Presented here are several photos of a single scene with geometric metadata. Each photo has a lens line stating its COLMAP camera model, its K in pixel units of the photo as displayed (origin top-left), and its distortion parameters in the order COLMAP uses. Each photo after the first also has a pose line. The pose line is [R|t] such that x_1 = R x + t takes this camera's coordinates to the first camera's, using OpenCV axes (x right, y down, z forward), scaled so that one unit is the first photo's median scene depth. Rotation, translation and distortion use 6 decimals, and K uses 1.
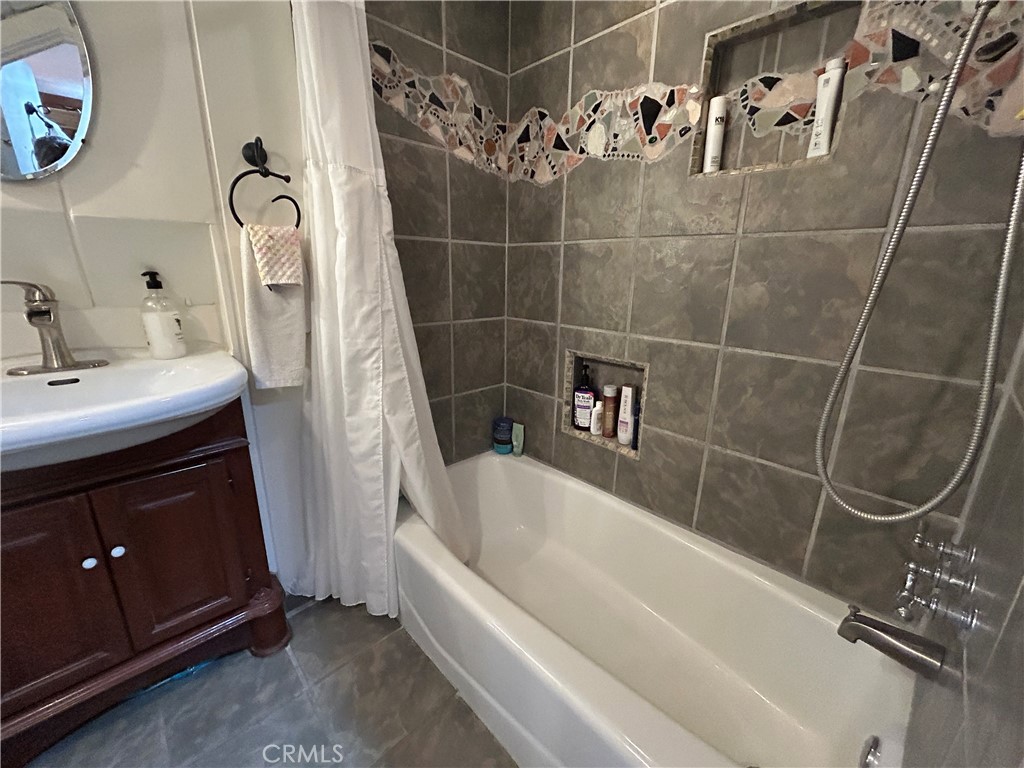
lens RADIAL K [[415.9, 0, 512.0], [0, 415.9, 384.0], [0, 0, 1]] dist [0.000858, 0.000731]
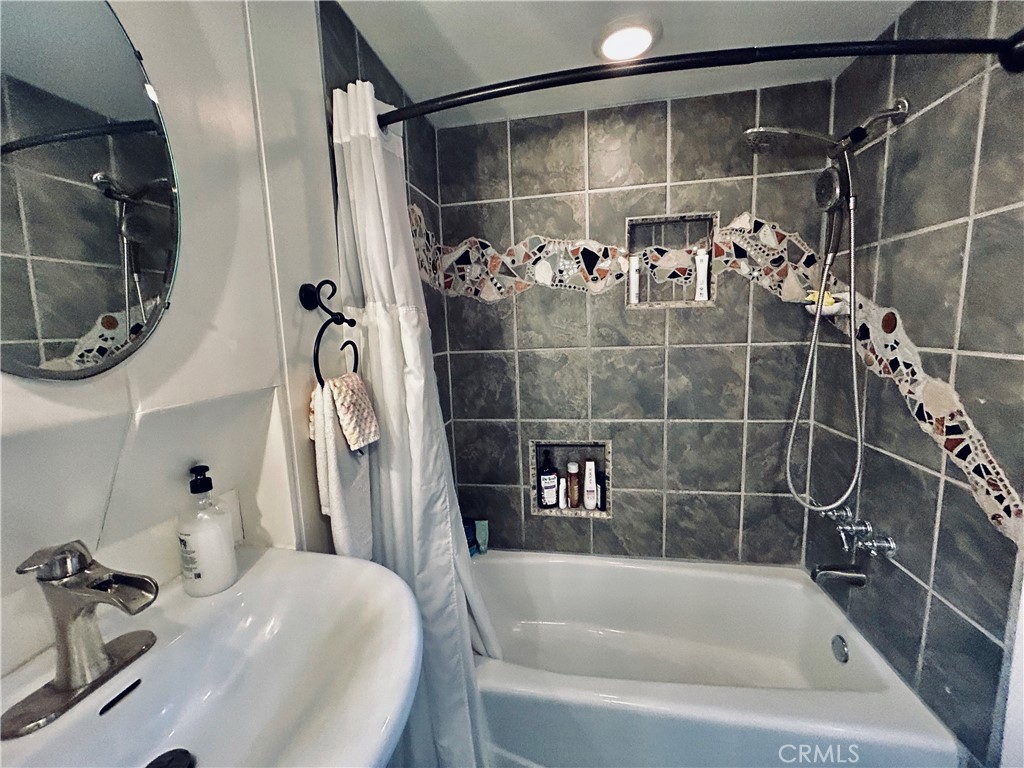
lens RADIAL K [[415.9, 0, 512.0], [0, 415.9, 384.0], [0, 0, 1]] dist [0.000858, 0.000731]
pose [[0.800863, -0.127664, 0.585082, -0.642252], [0.208116, 0.975448, -0.072029, -0.189974], [-0.561522, 0.179450, 0.807769, 0.107119]]
